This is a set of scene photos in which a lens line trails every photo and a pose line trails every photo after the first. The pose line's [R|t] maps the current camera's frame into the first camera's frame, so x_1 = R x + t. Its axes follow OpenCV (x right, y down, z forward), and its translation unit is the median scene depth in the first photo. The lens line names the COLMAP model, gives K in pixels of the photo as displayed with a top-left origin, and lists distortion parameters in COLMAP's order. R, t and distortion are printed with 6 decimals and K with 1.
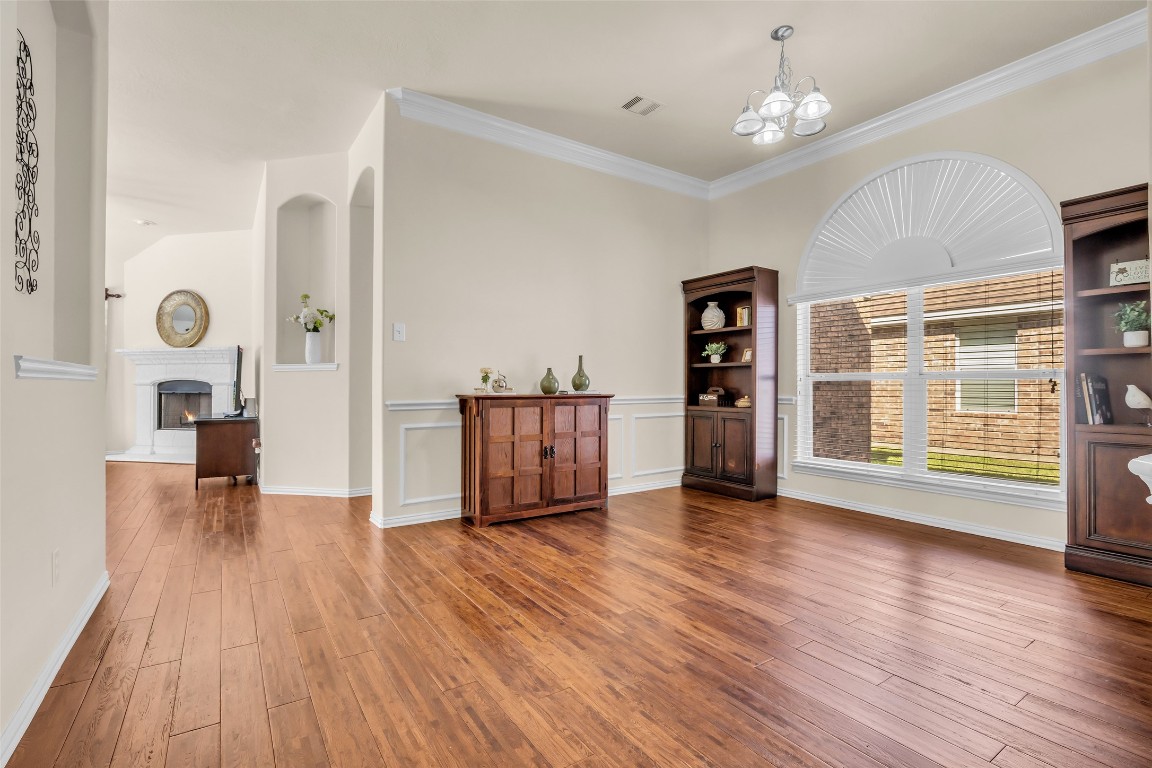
lens RADIAL K [[524.8, 0, 576.0], [0, 524.8, 384.0], [0, 0, 1]] dist [-0.000820, 0.000031]
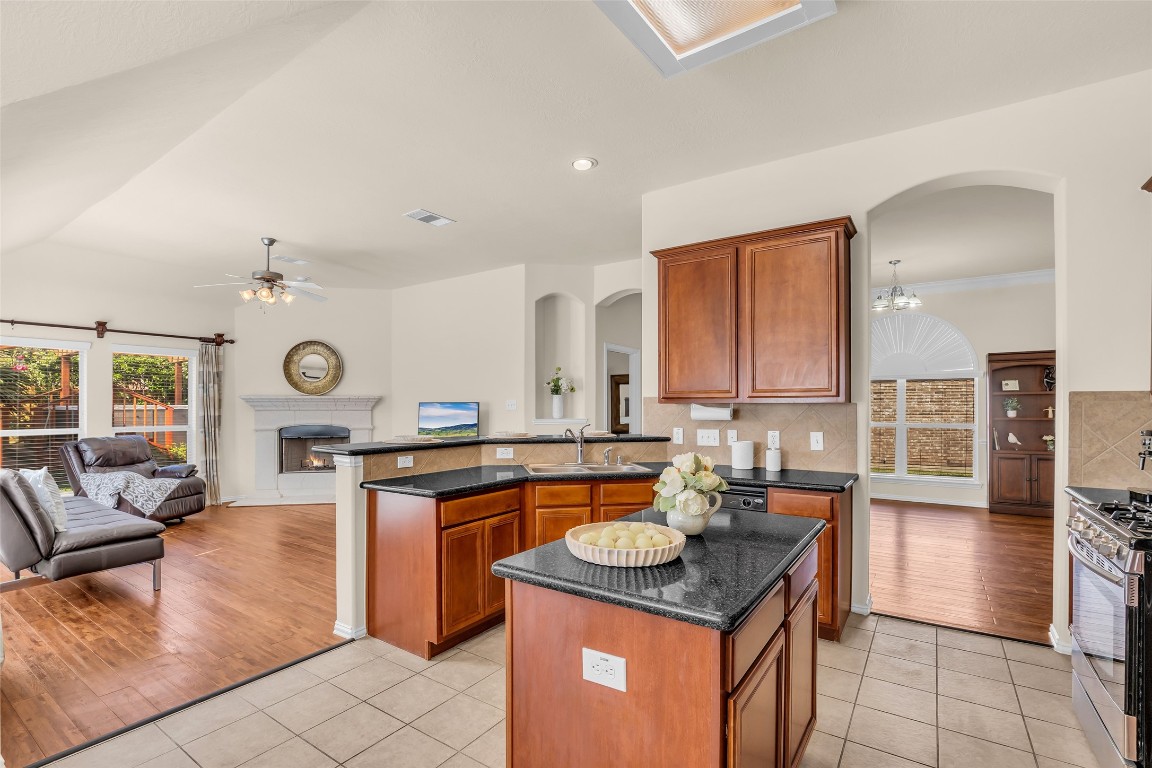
lens RADIAL K [[530.4, 0, 570.0], [0, 530.4, 402.8], [0, 0, 1]] dist [-0.007324, -0.000215]
pose [[0.924731, -0.000850, 0.380619, -1.242427], [-0.000580, 0.999993, 0.003643, -0.103760], [-0.380620, -0.003590, 0.924725, -0.330892]]
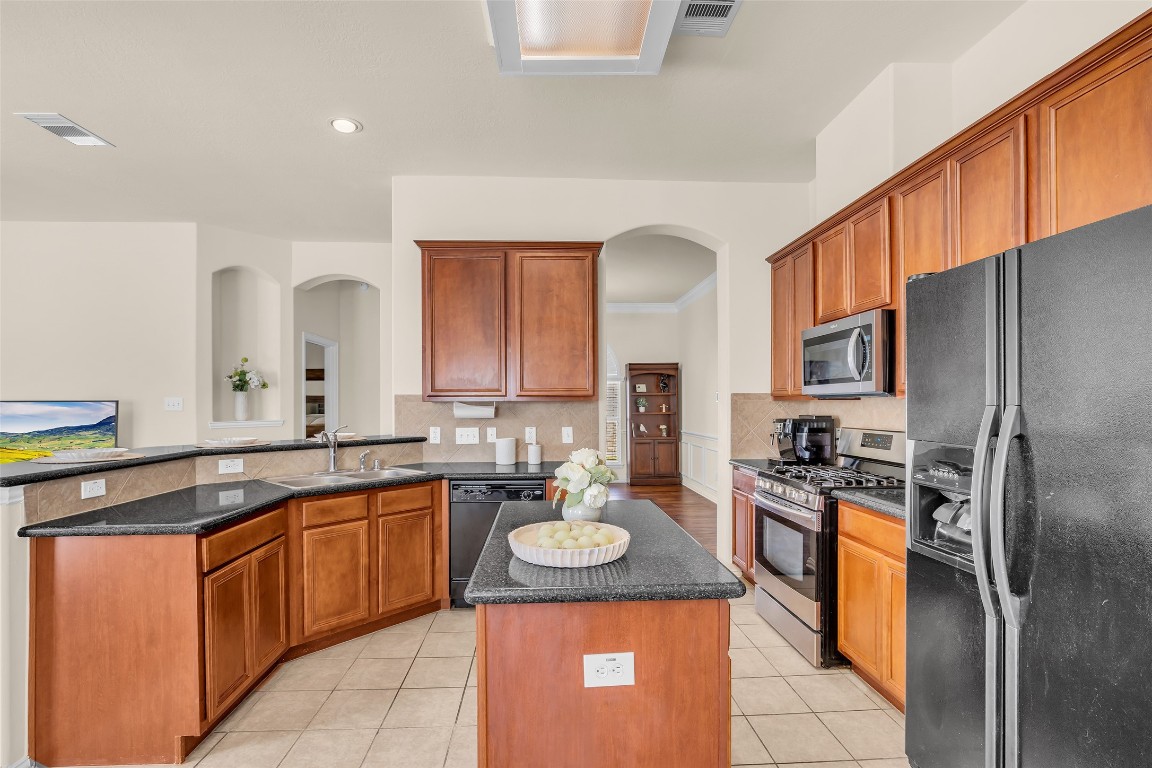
lens RADIAL K [[530.4, 0, 570.0], [0, 530.4, 402.8], [0, 0, 1]] dist [-0.007324, -0.000215]
pose [[0.506432, -0.003167, 0.862274, -1.391058], [-0.002341, 0.999985, 0.005048, -0.102697], [-0.862277, -0.004575, 0.506417, -0.177401]]
